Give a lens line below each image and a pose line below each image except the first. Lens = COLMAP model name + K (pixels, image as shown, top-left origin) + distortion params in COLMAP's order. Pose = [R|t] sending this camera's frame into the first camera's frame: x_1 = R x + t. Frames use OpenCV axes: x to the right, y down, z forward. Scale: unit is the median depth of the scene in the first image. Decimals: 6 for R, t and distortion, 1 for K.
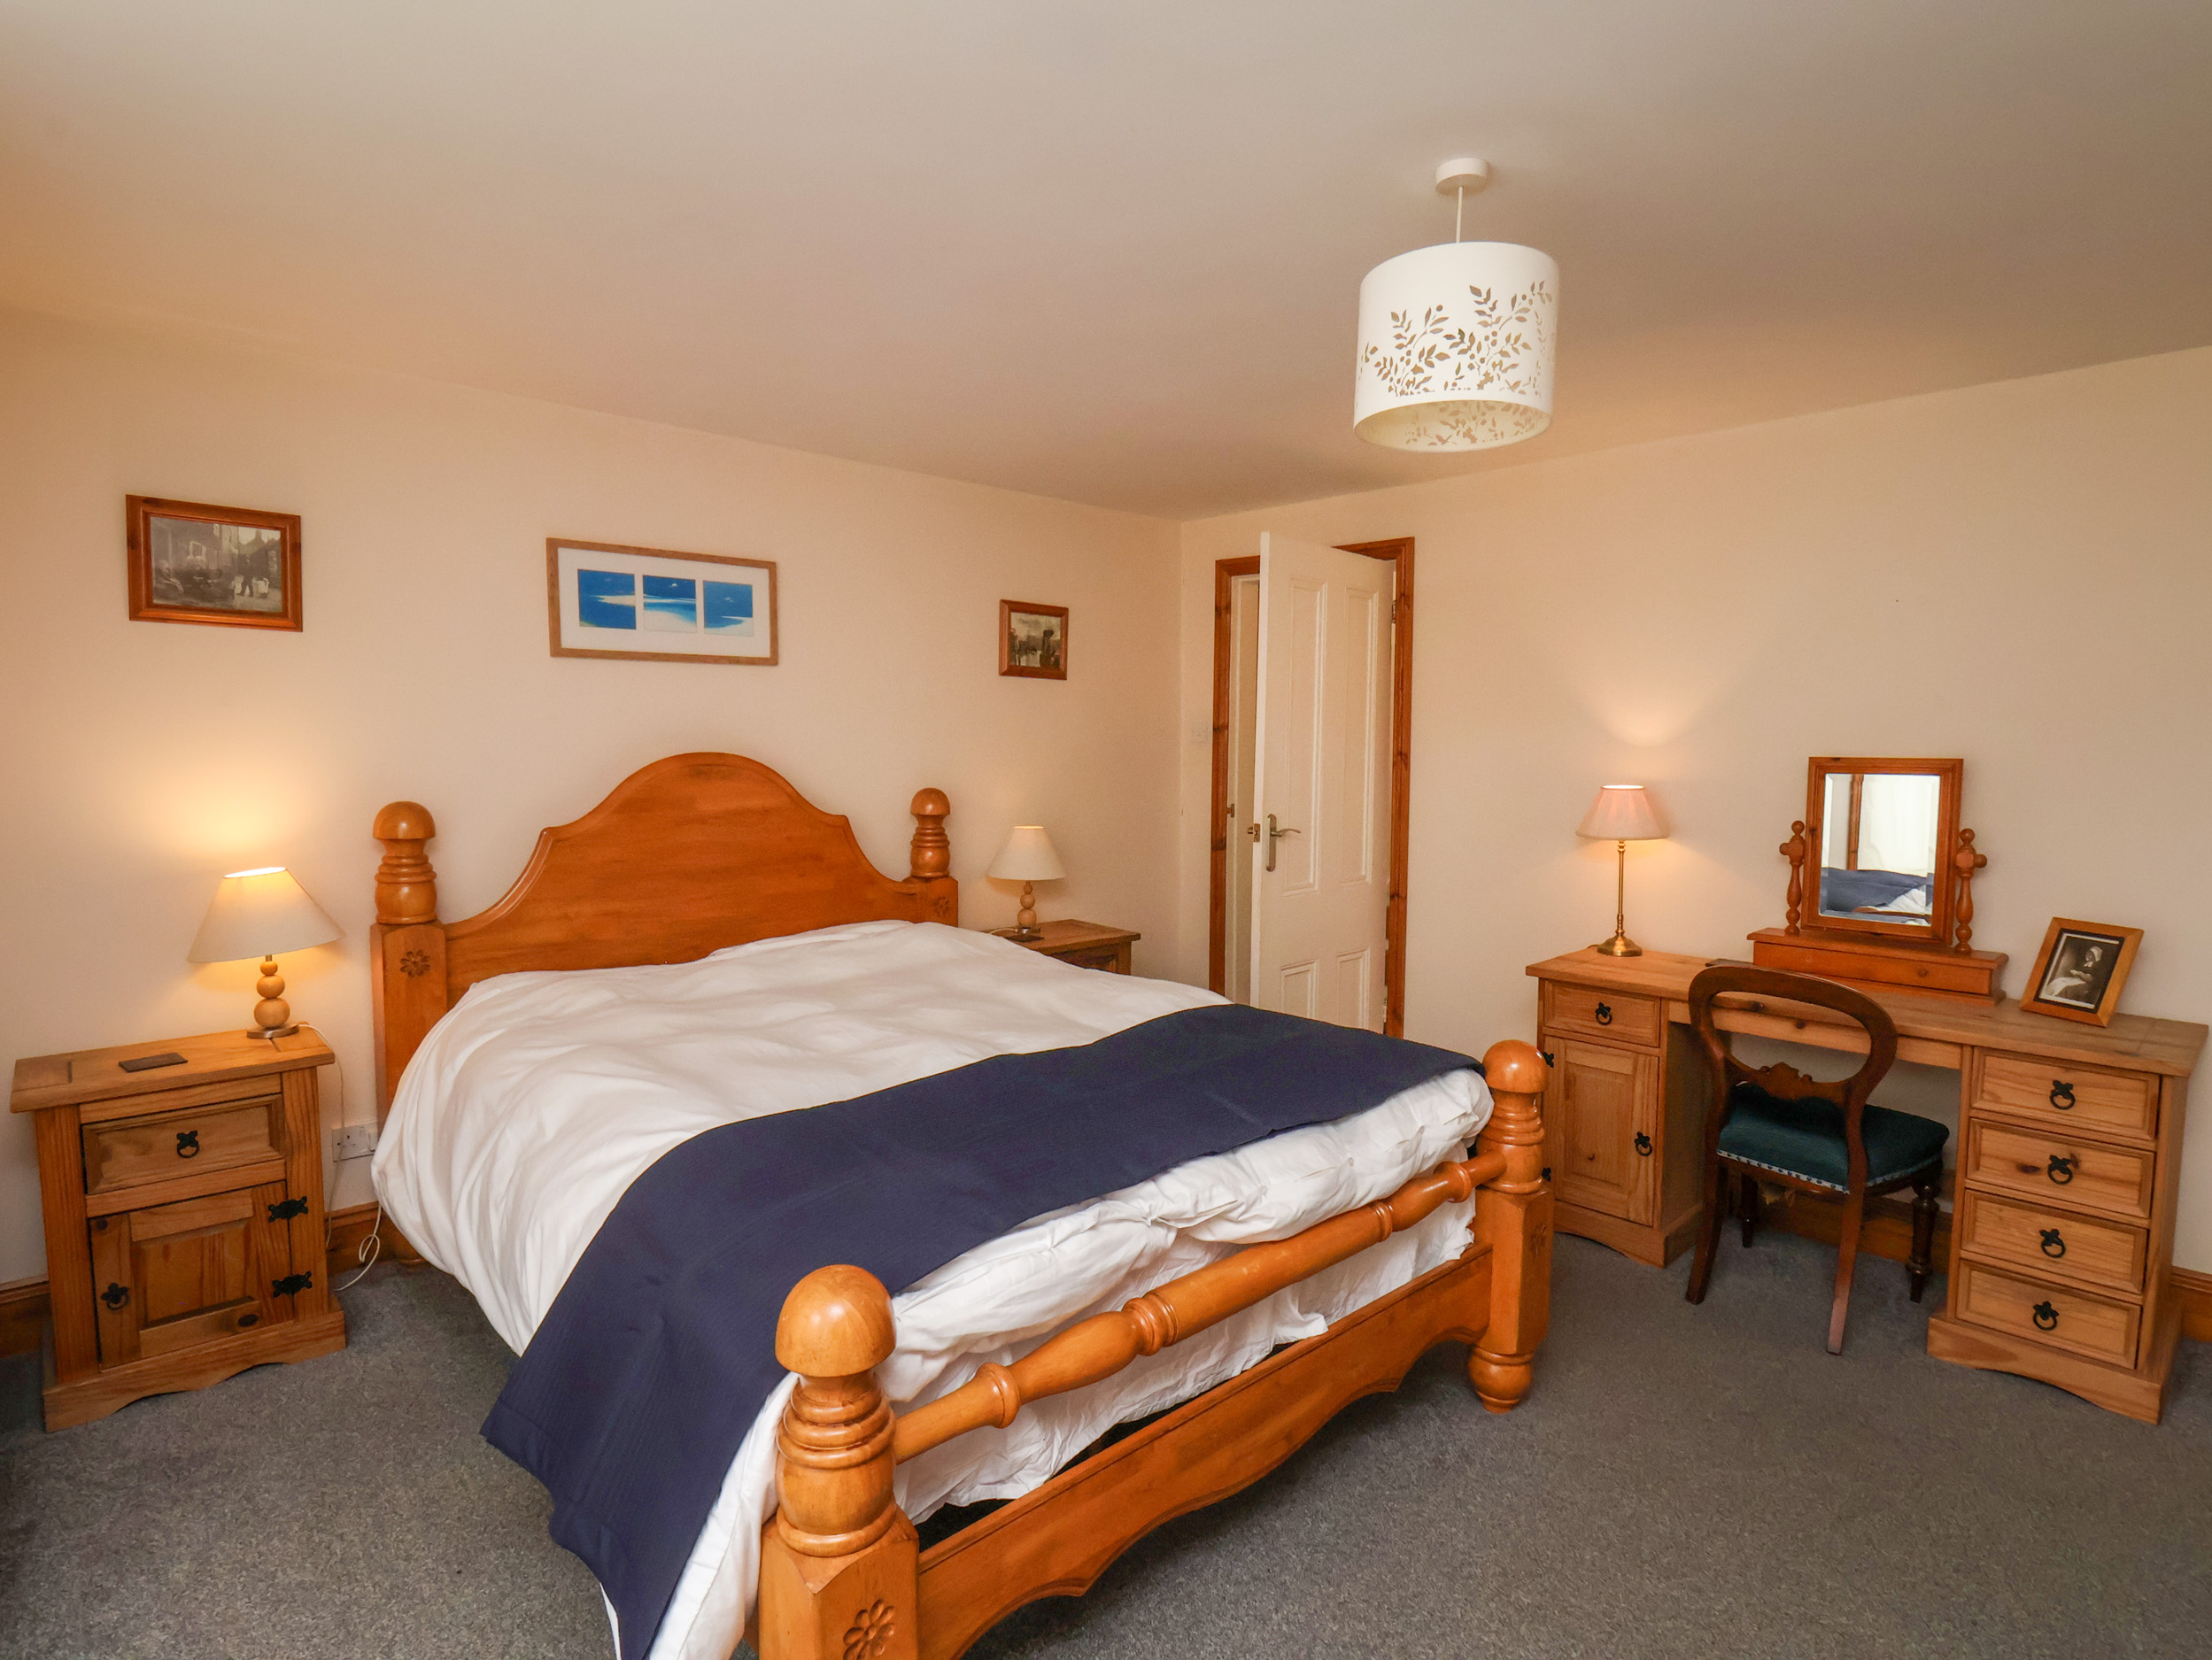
lens RADIAL K [[1149.2, 0, 1118.6], [0, 1149.2, 826.9], [0, 0, 1]] dist [-0.005162, -0.003940]
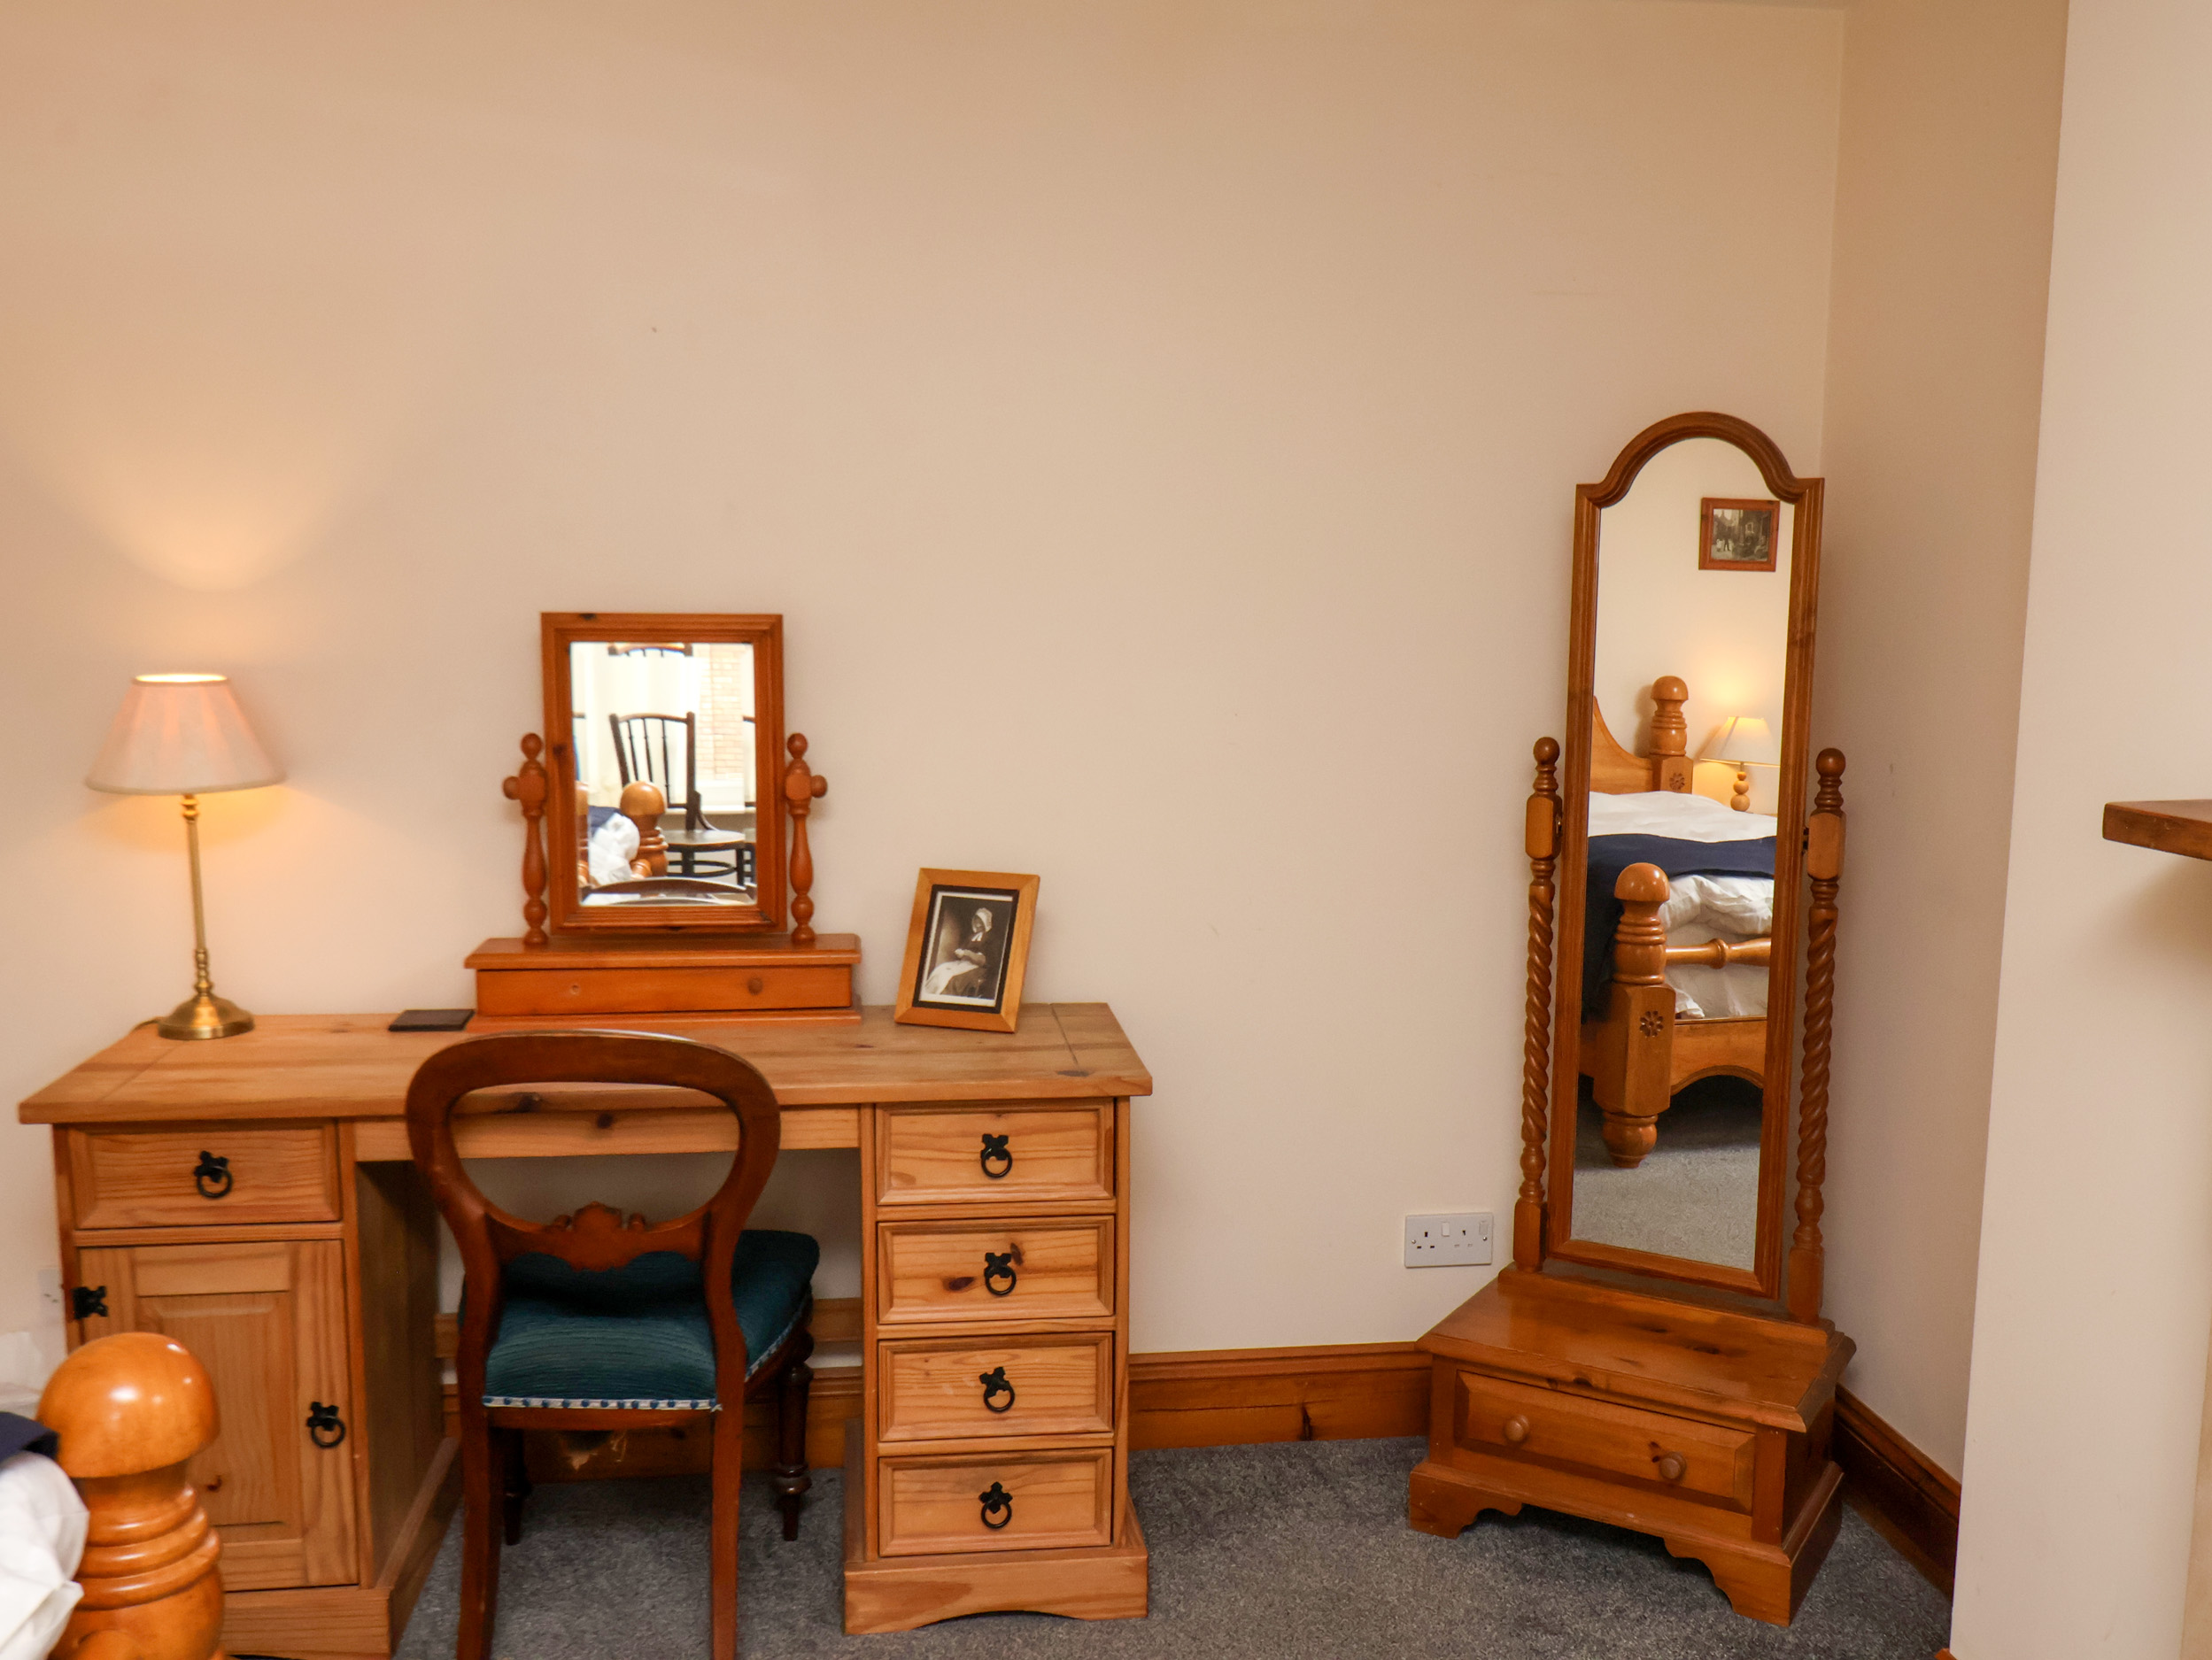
lens RADIAL K [[1956.3, 0, 1099.0], [0, 1956.3, 850.0], [0, 0, 1]] dist [0.006558, -0.004479]
pose [[0.587907, -0.102163, 0.802452, 0.015488], [0.052609, 0.994722, 0.088098, -0.019400], [-0.807216, -0.009578, 0.590178, 0.277671]]
